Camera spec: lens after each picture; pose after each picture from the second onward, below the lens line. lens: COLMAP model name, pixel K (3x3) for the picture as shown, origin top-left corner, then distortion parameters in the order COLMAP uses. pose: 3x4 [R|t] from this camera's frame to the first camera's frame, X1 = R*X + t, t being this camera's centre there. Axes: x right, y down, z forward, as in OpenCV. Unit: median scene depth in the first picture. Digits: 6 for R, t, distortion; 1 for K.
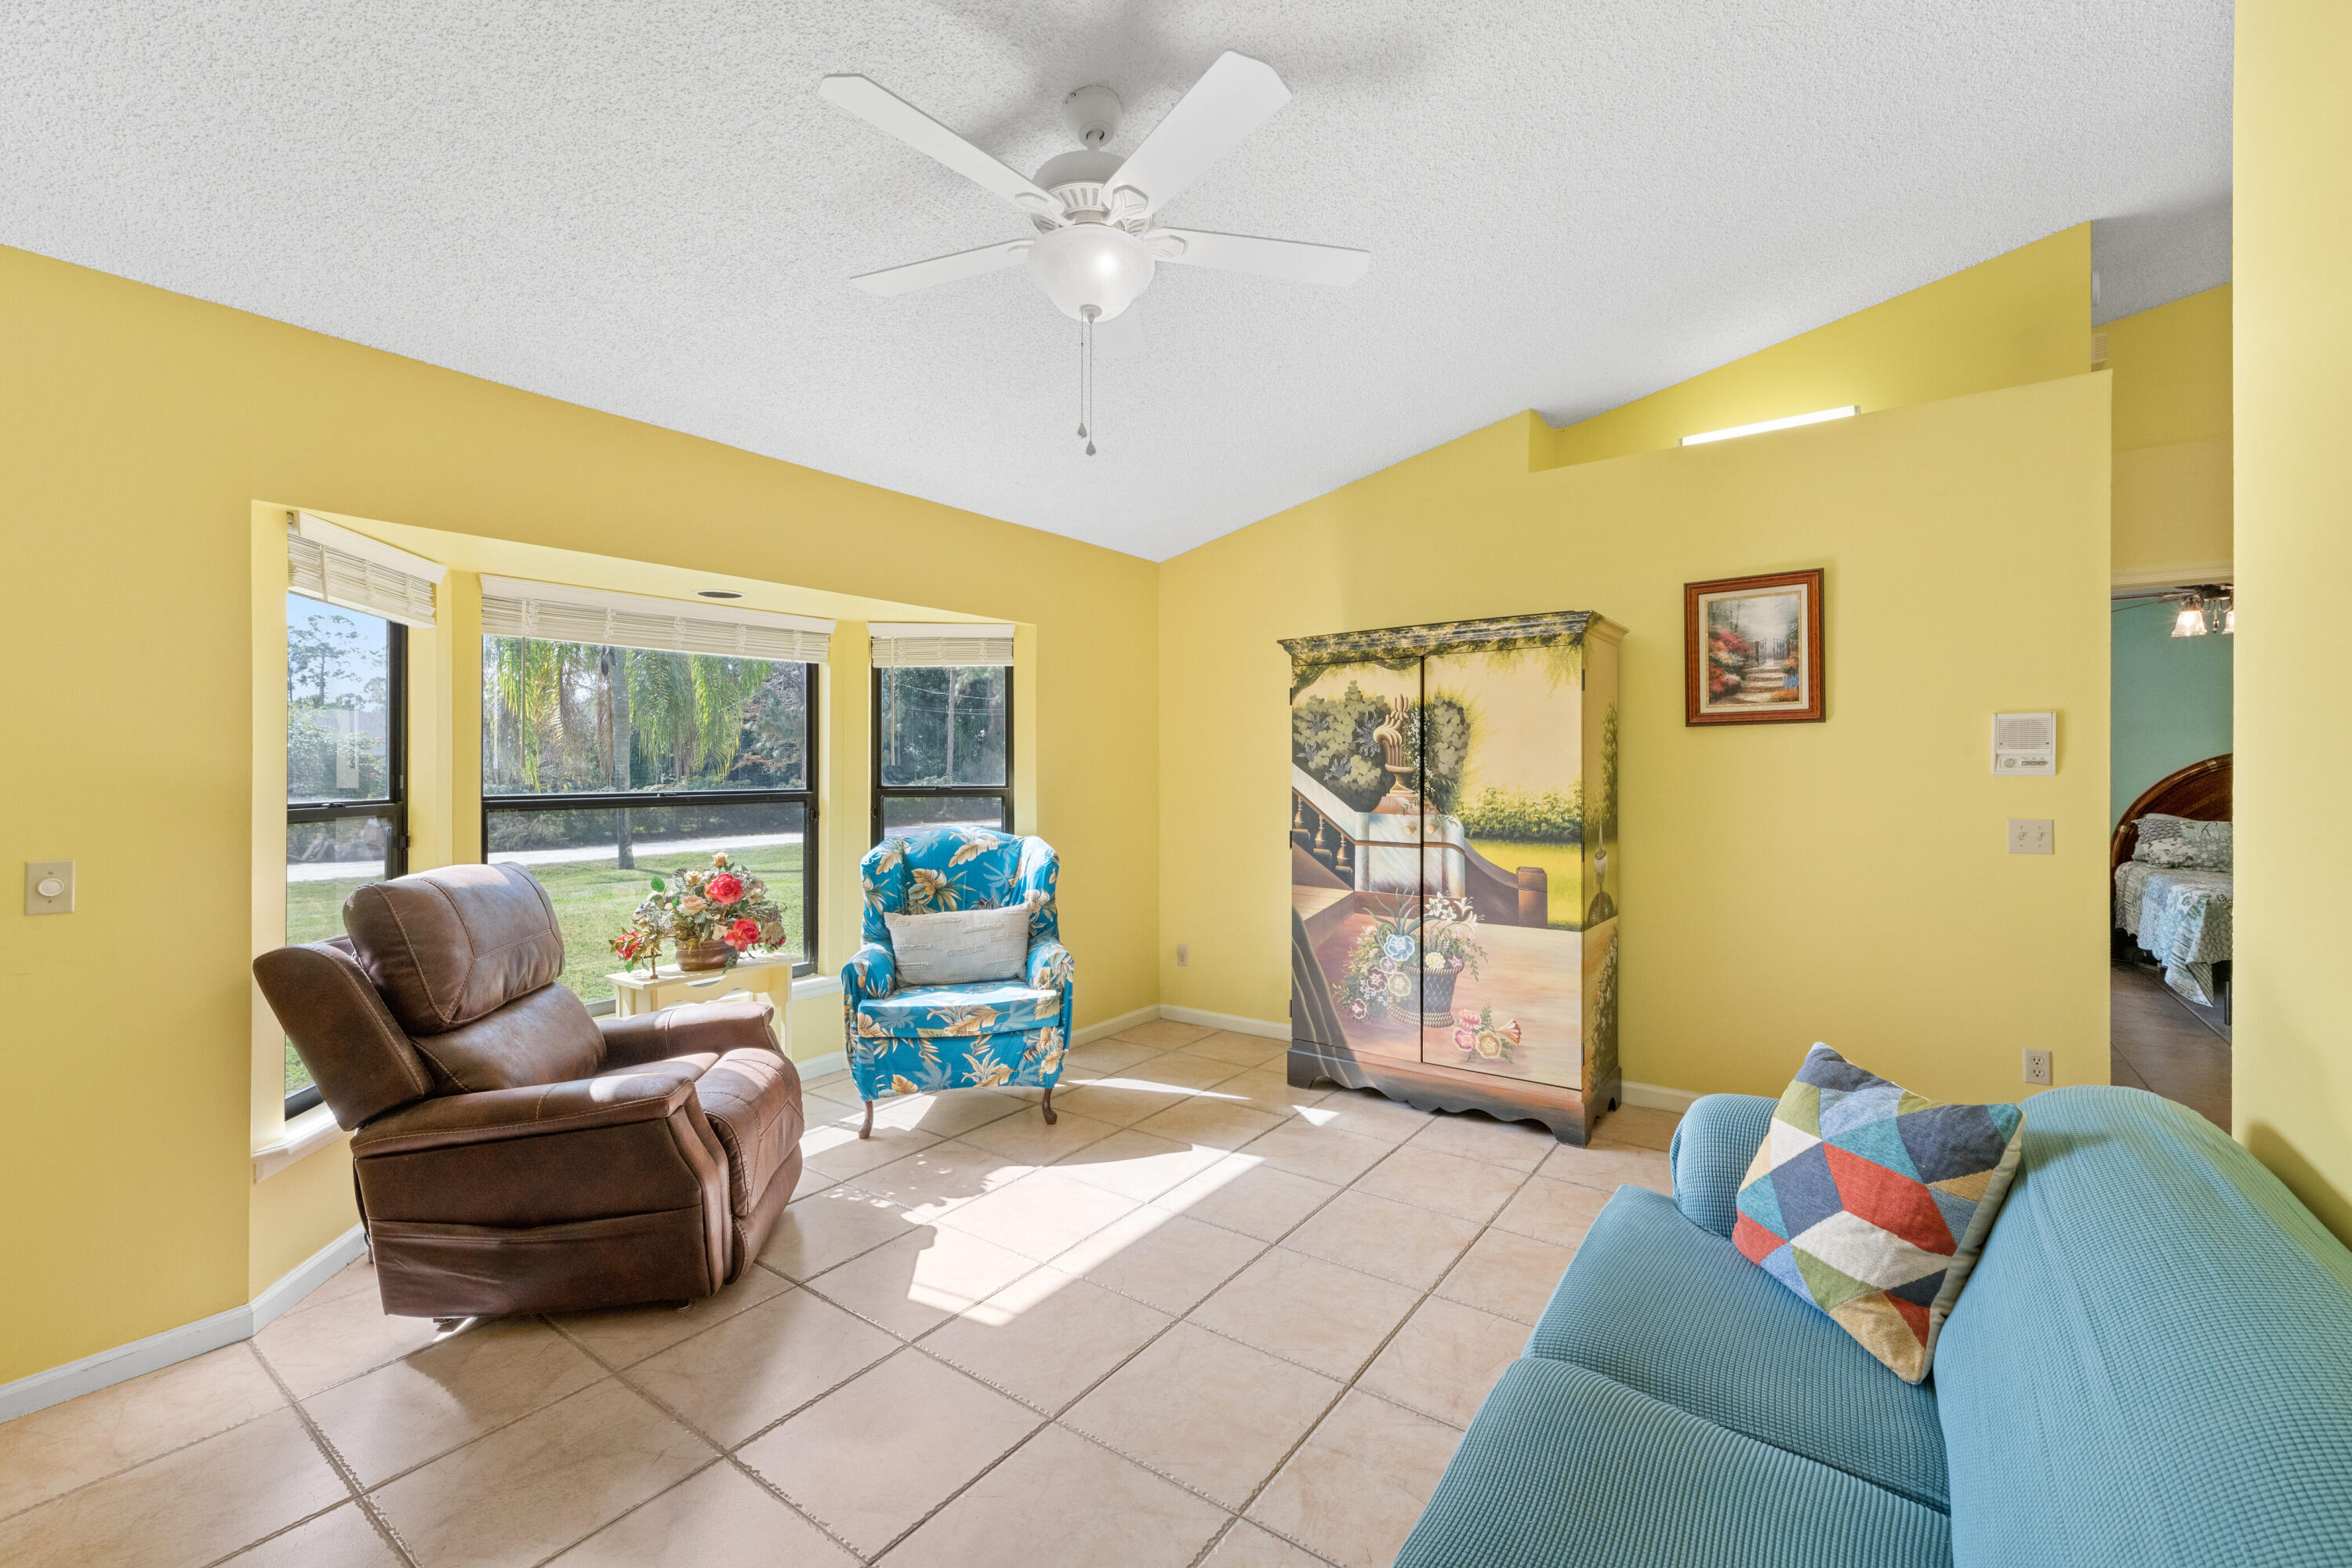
lens RADIAL K [[1016.7, 0, 1166.7], [0, 1016.7, 766.4], [0, 0, 1]] dist [0.002124, -0.000164]
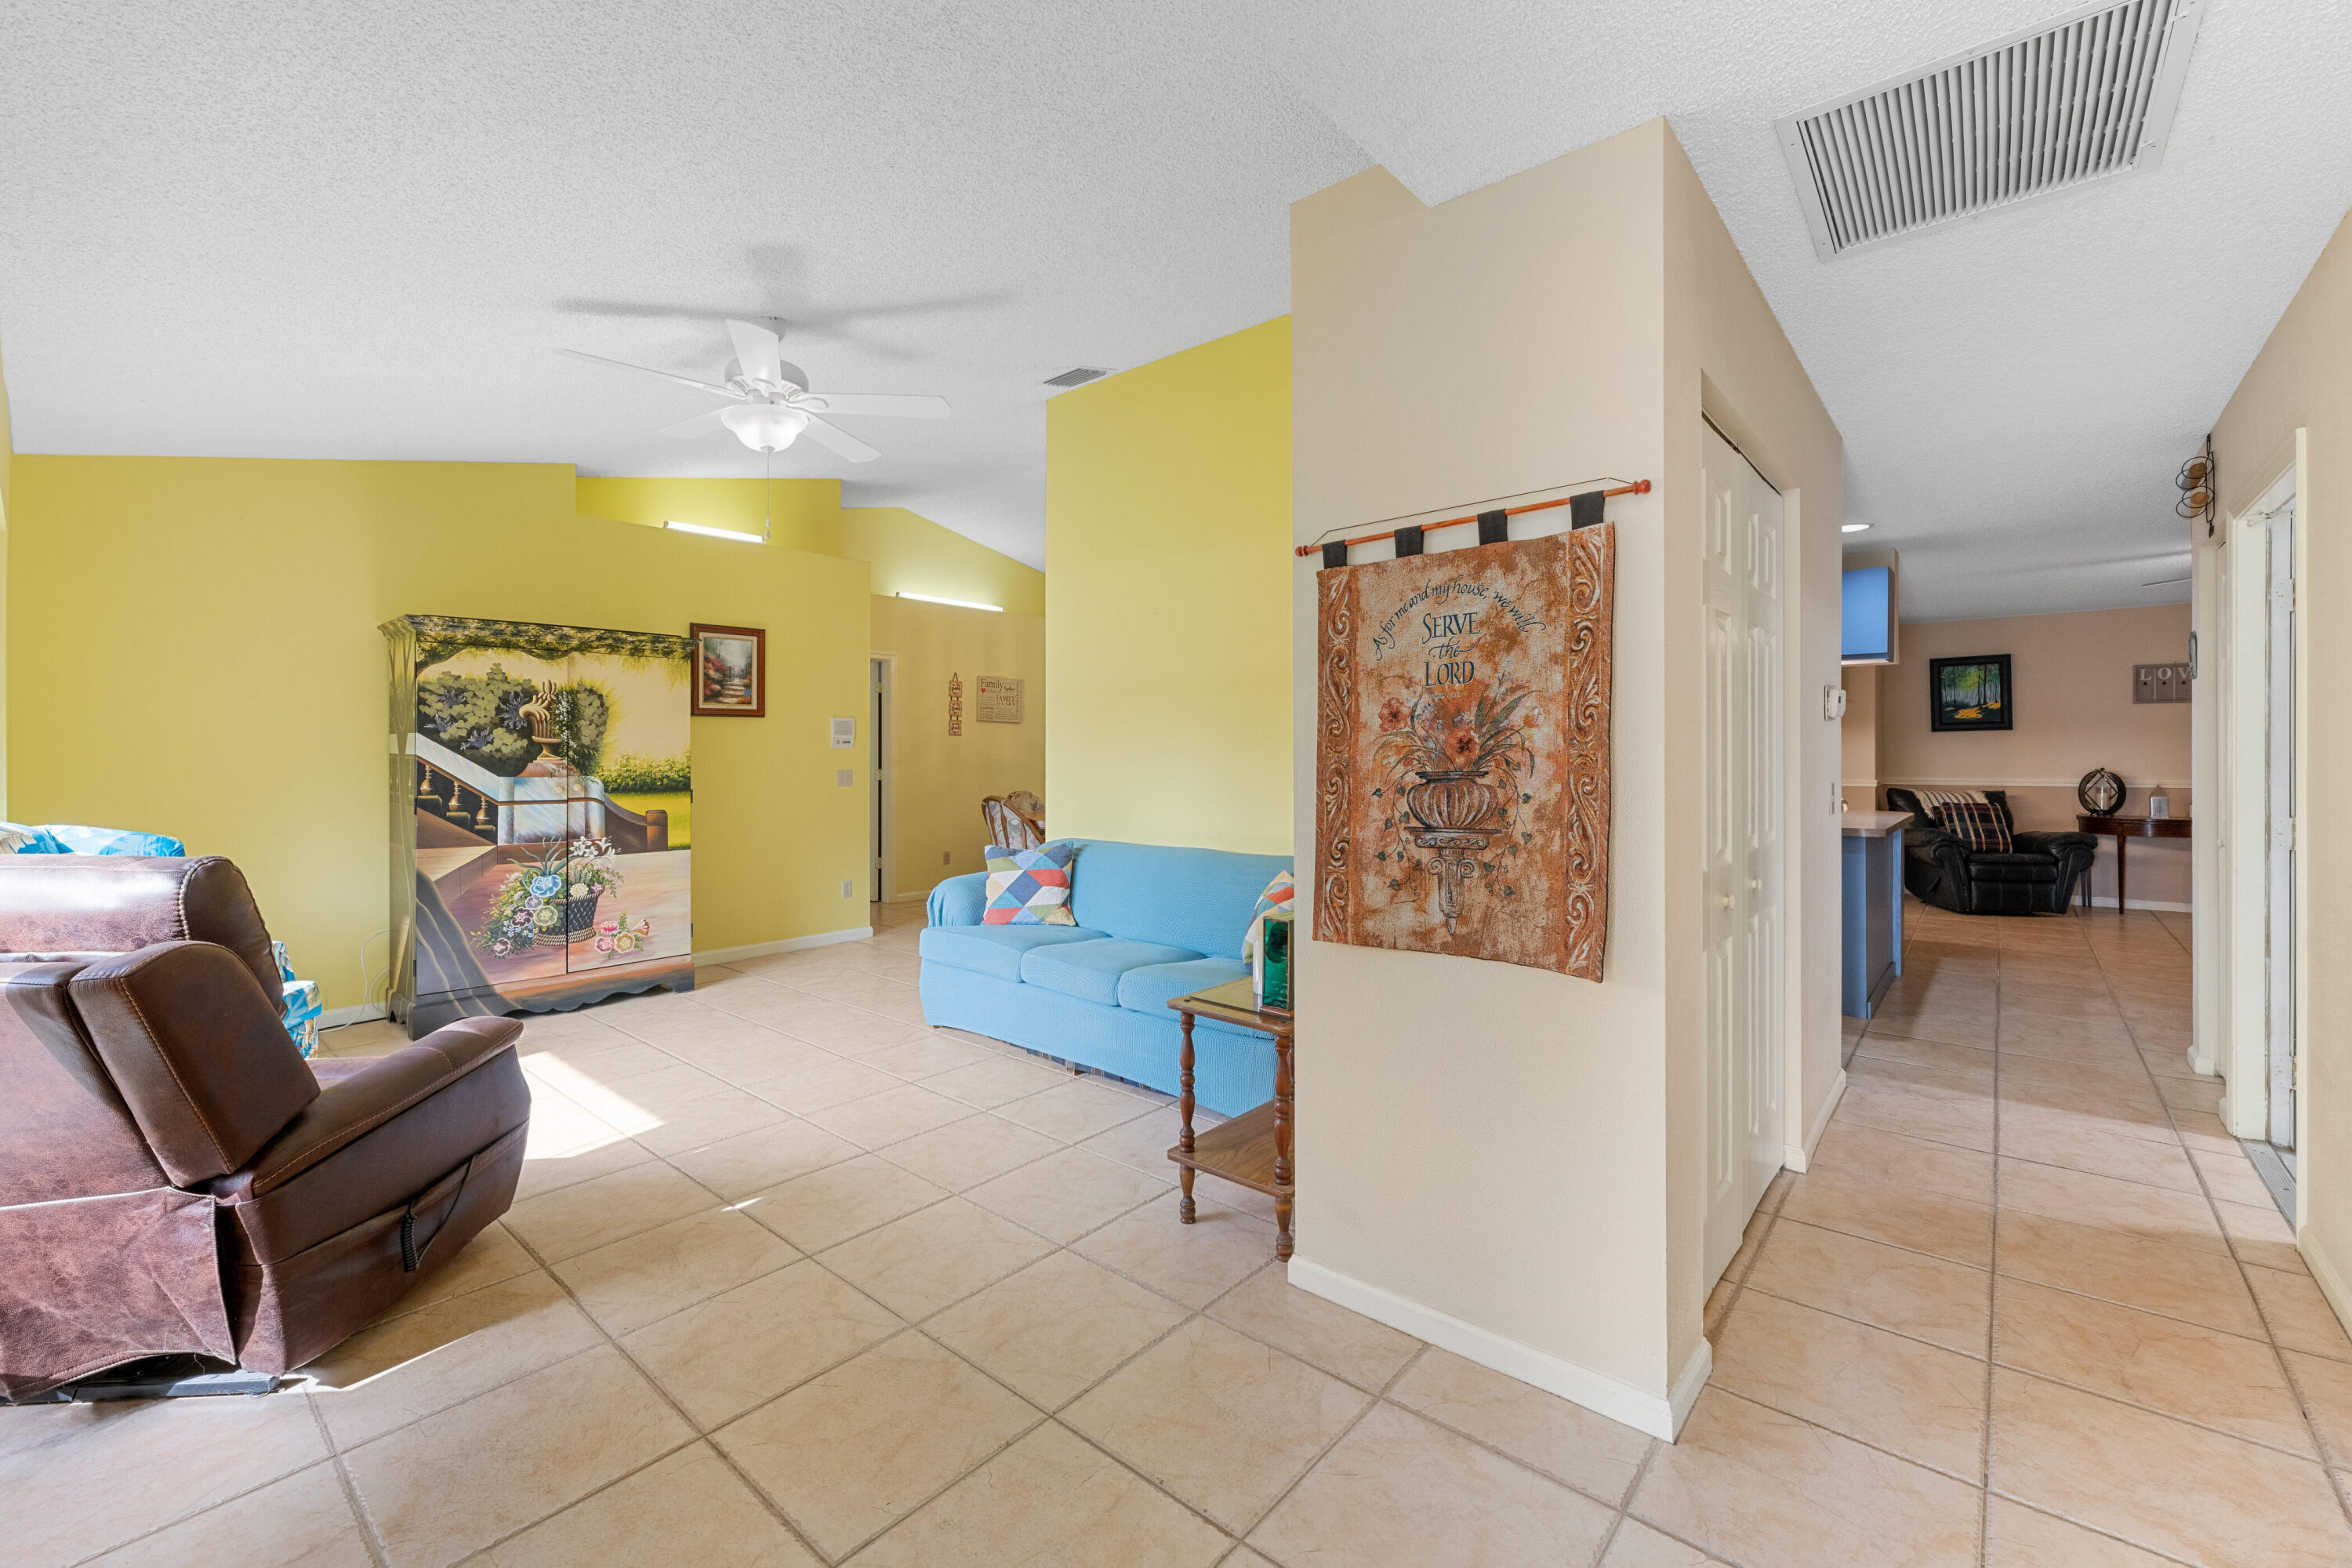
lens RADIAL K [[963.4, 0, 1163.3], [0, 963.4, 766.5], [0, 0, 1]] dist [0.003234, 0.000610]
pose [[0.121125, -0.007691, 0.992608, -0.847954], [-0.001151, 0.999968, 0.007888, 0.024507], [-0.992637, -0.002098, 0.121112, 0.120901]]
